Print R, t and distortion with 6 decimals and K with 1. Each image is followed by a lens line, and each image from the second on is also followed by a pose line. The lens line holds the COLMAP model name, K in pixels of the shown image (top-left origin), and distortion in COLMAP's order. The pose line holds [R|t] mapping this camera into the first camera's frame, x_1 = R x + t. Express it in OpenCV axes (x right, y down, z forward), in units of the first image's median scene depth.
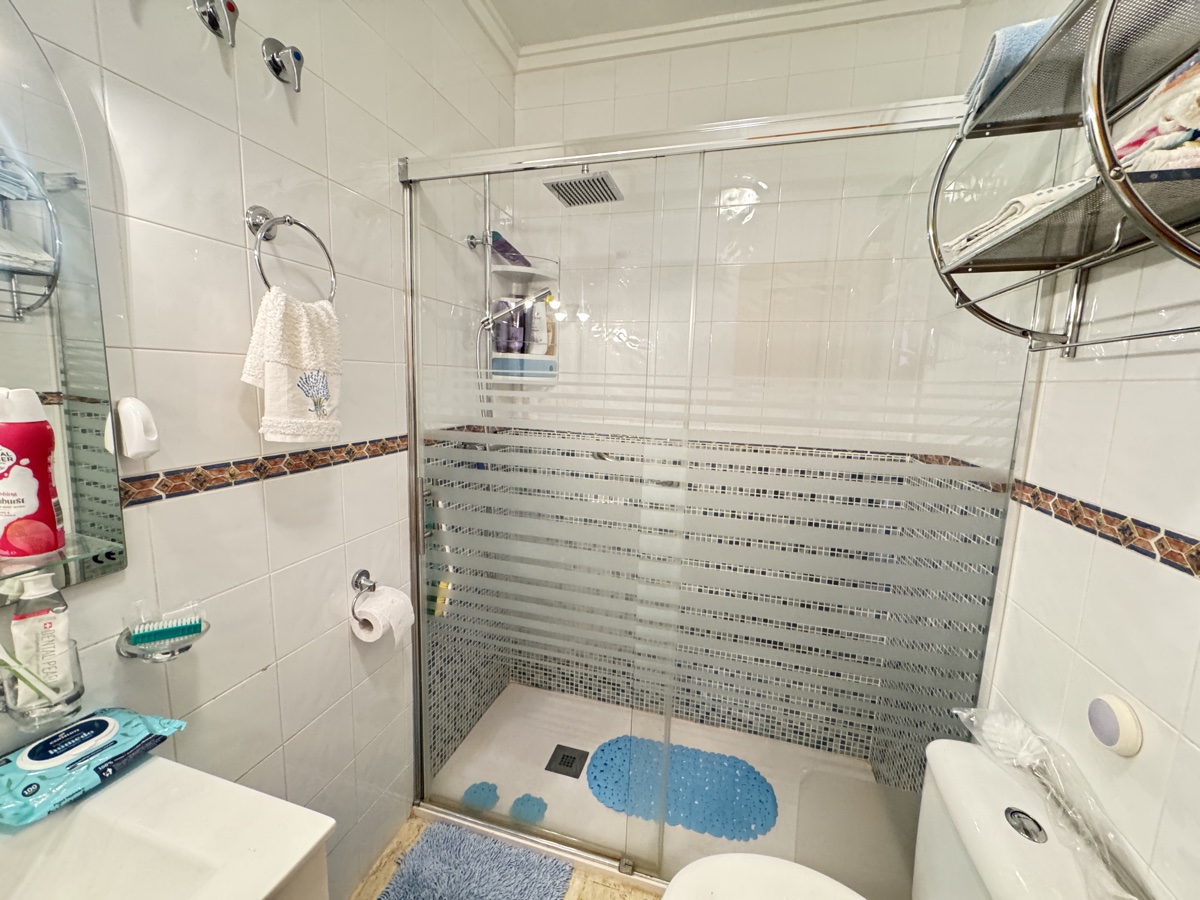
lens RADIAL K [[477.5, 0, 600.0], [0, 477.5, 450.0], [0, 0, 1]] dist [-0.004694, 0.000591]
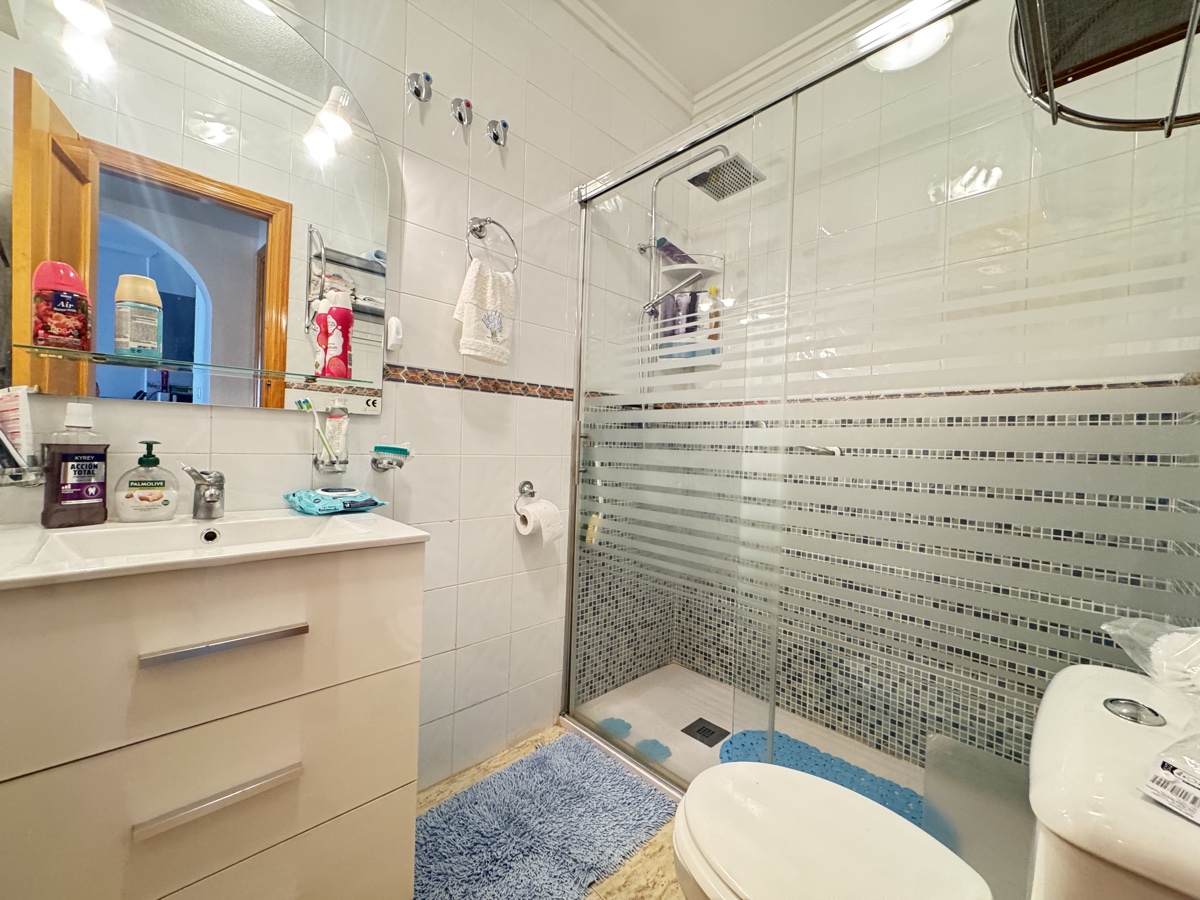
lens RADIAL K [[477.5, 0, 600.0], [0, 477.5, 450.0], [0, 0, 1]] dist [-0.004694, 0.000591]
pose [[0.867672, 0.000025, -0.497137, 0.294194], [-0.075643, 0.988363, -0.131973, 0.294223], [0.491349, 0.152114, 0.857577, -0.035592]]
